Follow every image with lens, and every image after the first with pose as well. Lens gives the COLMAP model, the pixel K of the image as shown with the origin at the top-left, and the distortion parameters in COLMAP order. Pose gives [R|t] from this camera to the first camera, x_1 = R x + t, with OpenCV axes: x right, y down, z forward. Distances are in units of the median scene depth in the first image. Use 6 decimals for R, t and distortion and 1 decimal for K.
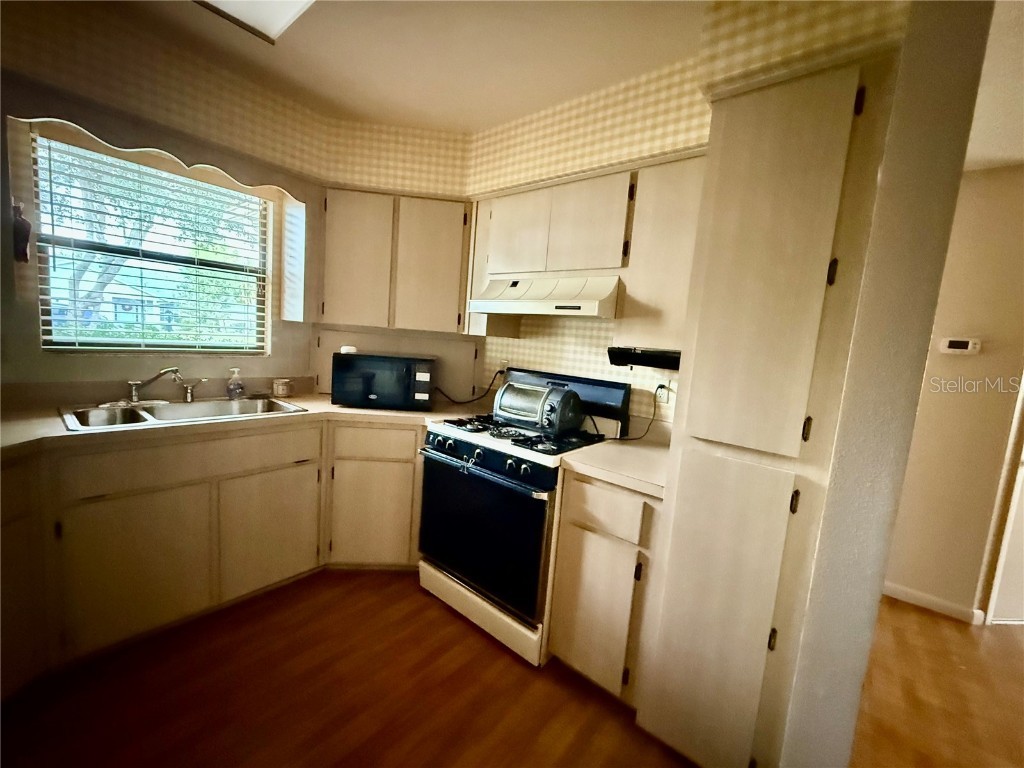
lens RADIAL K [[410.4, 0, 510.1], [0, 410.4, 385.2], [0, 0, 1]] dist [0.000367, -0.000309]
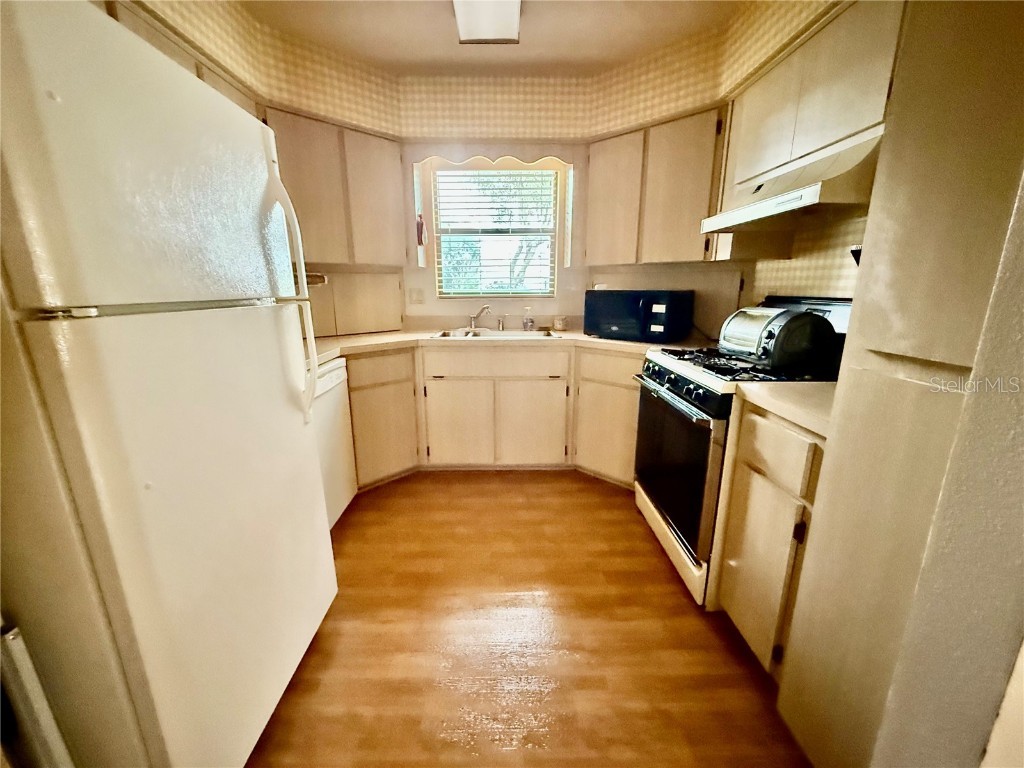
lens RADIAL K [[410.4, 0, 498.2], [0, 410.4, 383.9], [0, 0, 1]] dist [0.000367, -0.000309]
pose [[0.643083, 0.103200, -0.758811, 0.348909], [-0.037675, 0.993942, 0.103249, 0.081319], [0.764869, -0.037810, 0.643075, 0.049072]]
